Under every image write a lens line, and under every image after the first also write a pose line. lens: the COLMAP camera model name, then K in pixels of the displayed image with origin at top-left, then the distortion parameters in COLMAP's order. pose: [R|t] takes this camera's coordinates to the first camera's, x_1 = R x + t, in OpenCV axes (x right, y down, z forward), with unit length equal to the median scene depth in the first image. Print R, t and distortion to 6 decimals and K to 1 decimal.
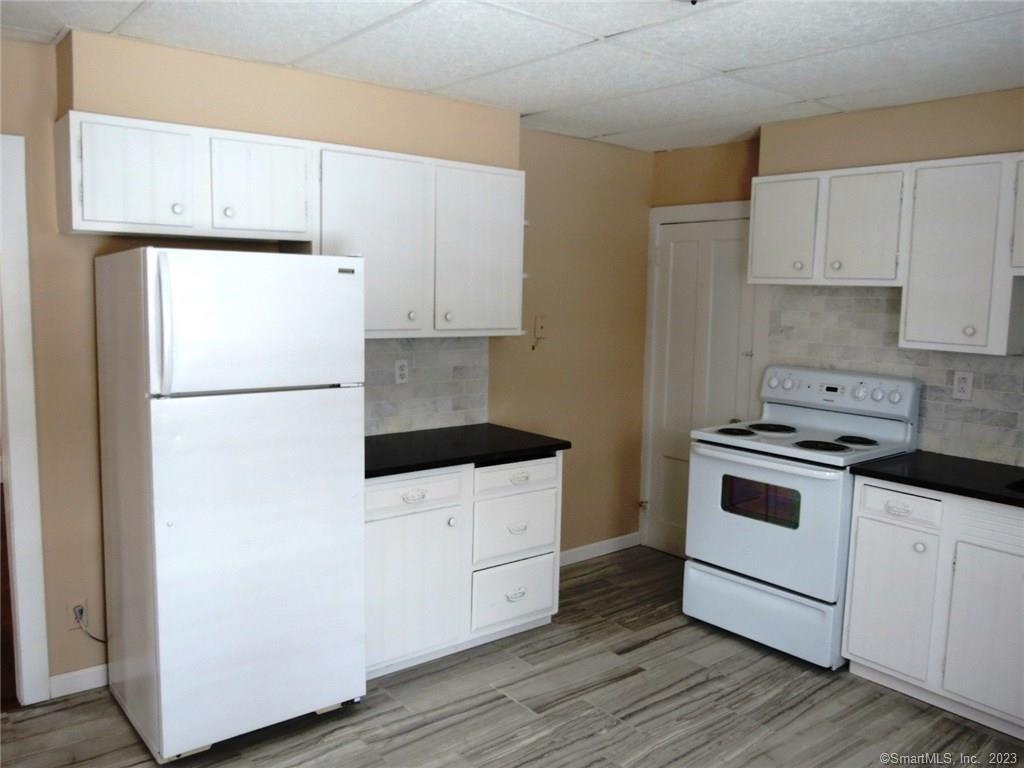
lens RADIAL K [[813.8, 0, 505.7], [0, 813.8, 382.4], [0, 0, 1]] dist [-0.046756, 0.011046]
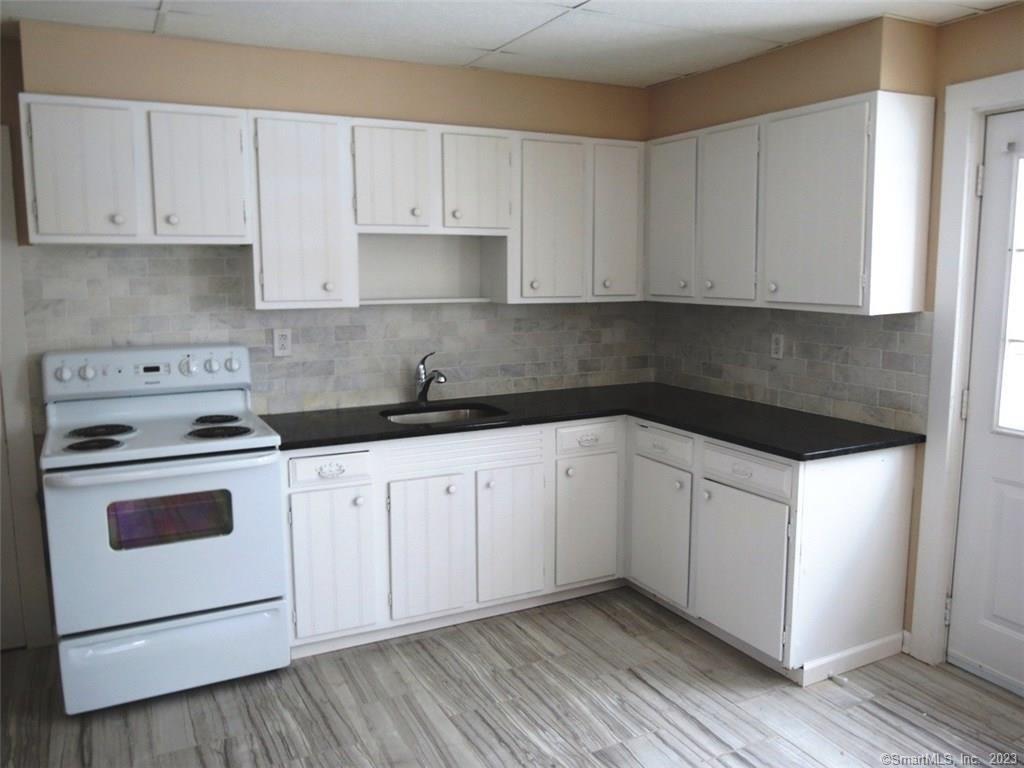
lens RADIAL K [[813.8, 0, 515.7], [0, 813.8, 383.0], [0, 0, 1]] dist [-0.046756, 0.011046]
pose [[0.195486, -0.164370, 0.966834, -0.358171], [0.119442, 0.982506, 0.142884, -0.055757], [-0.973406, 0.087549, 0.211698, 0.496087]]
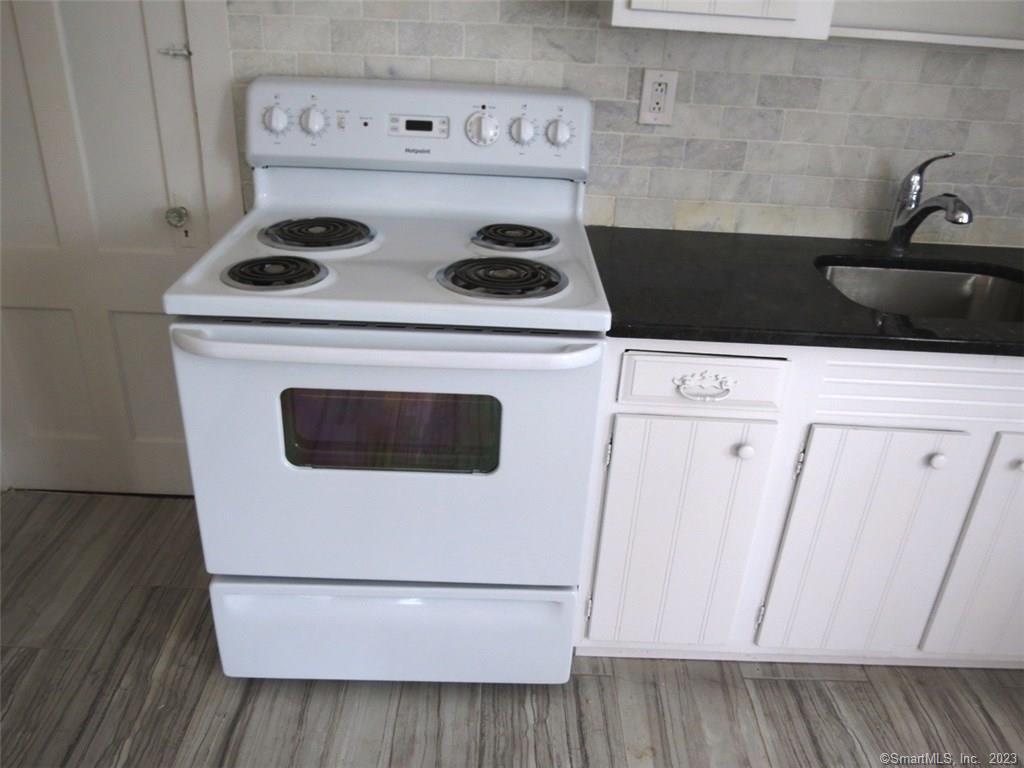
lens RADIAL K [[813.8, 0, 510.7], [0, 813.8, 380.6], [0, 0, 1]] dist [-0.046756, 0.011046]
pose [[0.623715, -0.344473, 0.701653, 0.064556], [0.055941, 0.915025, 0.399500, -0.043572], [-0.779647, -0.209923, 0.589985, 0.707226]]
